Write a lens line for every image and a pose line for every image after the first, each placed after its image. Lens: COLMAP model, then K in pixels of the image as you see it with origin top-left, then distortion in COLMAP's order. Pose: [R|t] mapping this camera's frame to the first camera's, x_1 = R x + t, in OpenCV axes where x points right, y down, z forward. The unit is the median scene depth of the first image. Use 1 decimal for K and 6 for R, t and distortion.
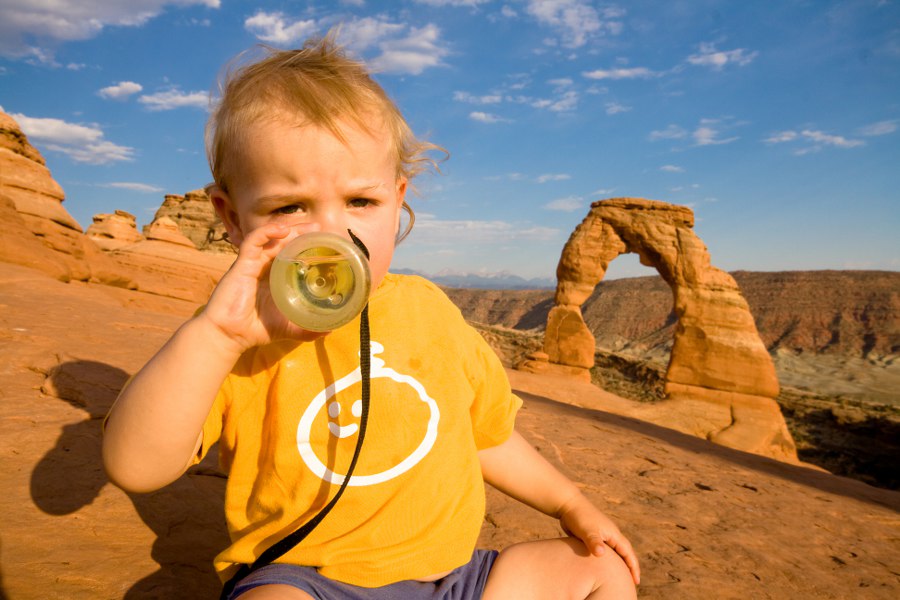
lens RADIAL K [[687.7, 0, 452.2], [0, 687.7, 305.3], [0, 0, 1]] dist [0.006359, 0.016021]
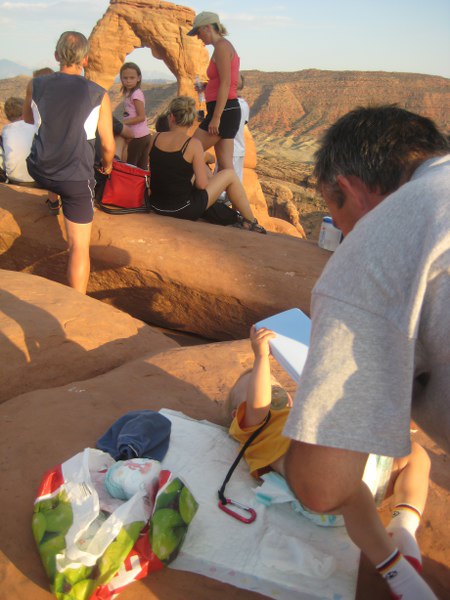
lens RADIAL K [[617.1, 0, 229.5], [0, 617.1, 299.7], [0, 0, 1]] dist [-0.075604, 0.000000]
pose [[0.964567, -0.067483, 0.255062, 0.106975], [-0.016002, 0.949993, 0.311861, 0.007230], [-0.263352, -0.304893, 0.915252, -0.116154]]
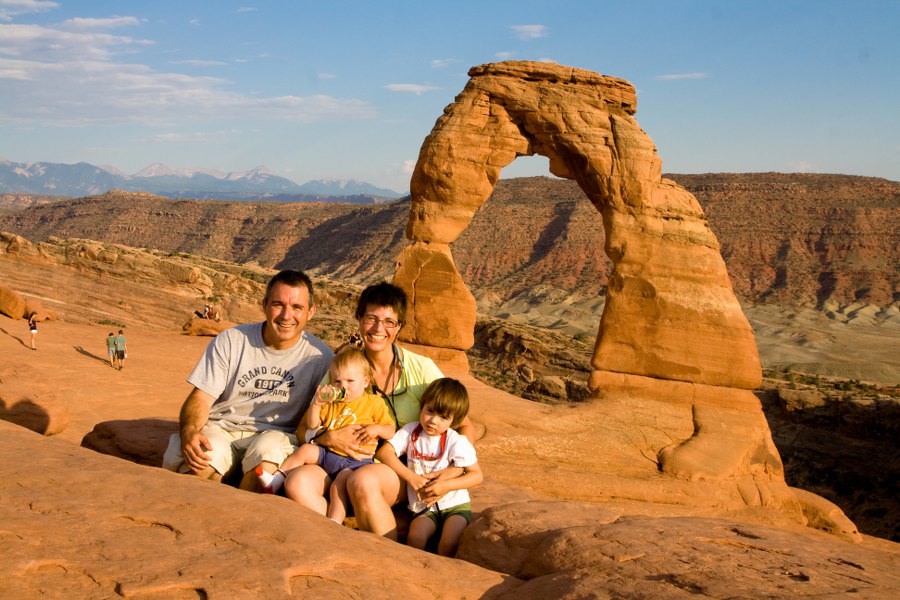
lens RADIAL K [[1187.0, 0, 445.7], [0, 1187.0, 304.8], [0, 0, 1]] dist [-0.081400, 0.000000]
pose [[0.973386, -0.017208, 0.228525, -0.051866], [0.002431, 0.997896, 0.064784, -0.013422], [-0.229159, -0.062505, 0.971380, 0.017712]]
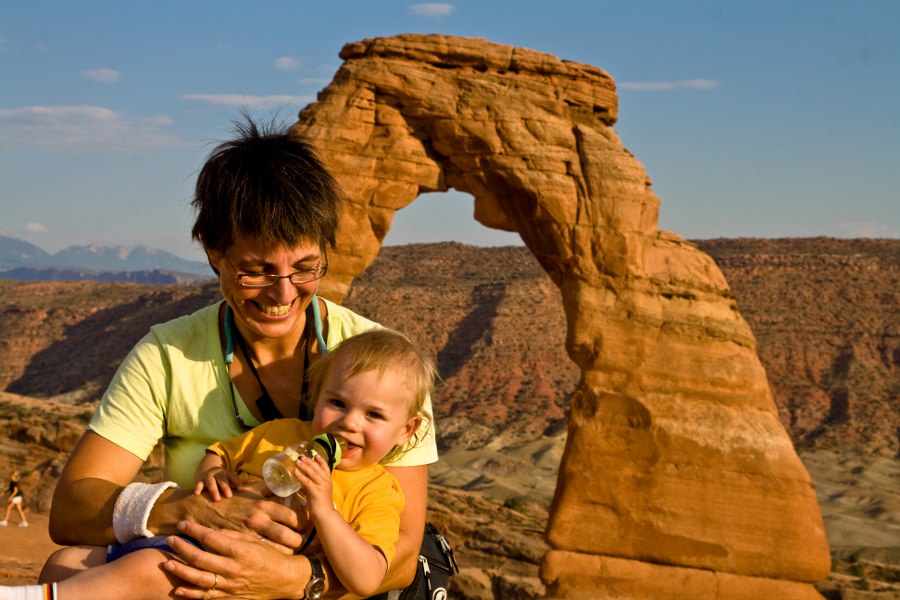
lens RADIAL K [[1937.4, 0, 448.2], [0, 1937.4, 298.4], [0, 0, 1]] dist [0.110608, 0.000000]
pose [[0.952200, 0.005958, 0.305417, -0.049599], [-0.001776, 0.999901, -0.013968, -0.005797], [-0.305470, 0.012758, 0.952116, 0.042419]]
